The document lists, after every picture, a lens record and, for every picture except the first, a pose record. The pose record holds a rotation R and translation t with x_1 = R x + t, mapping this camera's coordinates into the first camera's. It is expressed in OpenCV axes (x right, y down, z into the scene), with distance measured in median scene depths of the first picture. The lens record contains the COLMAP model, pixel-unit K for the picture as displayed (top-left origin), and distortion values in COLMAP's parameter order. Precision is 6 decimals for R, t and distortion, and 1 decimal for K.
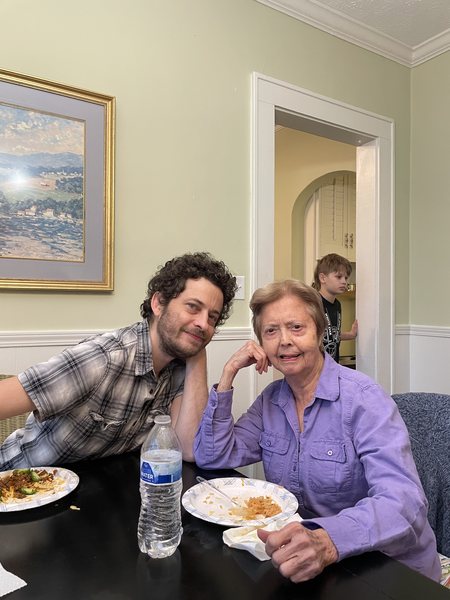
lens RADIAL K [[451.2, 0, 224.7], [0, 451.2, 298.2], [0, 0, 1]] dist [0.003079, -0.001261]
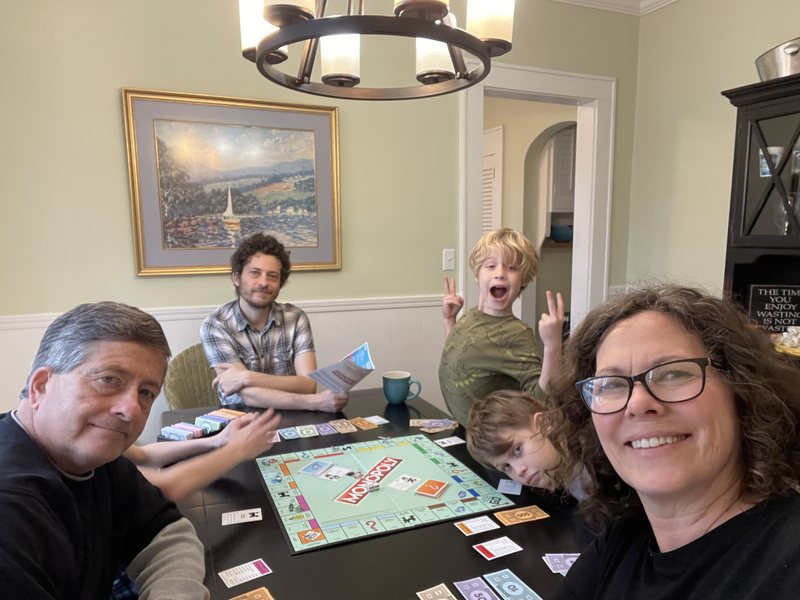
lens RADIAL K [[589.4, 0, 399.5], [0, 589.4, 303.4], [0, 0, 1]] dist [0.003926, 0.000276]
pose [[0.989292, 0.001906, -0.145938, 0.154172], [0.018033, 0.990656, 0.135186, -0.143055], [0.144832, -0.136371, 0.980014, -0.602934]]
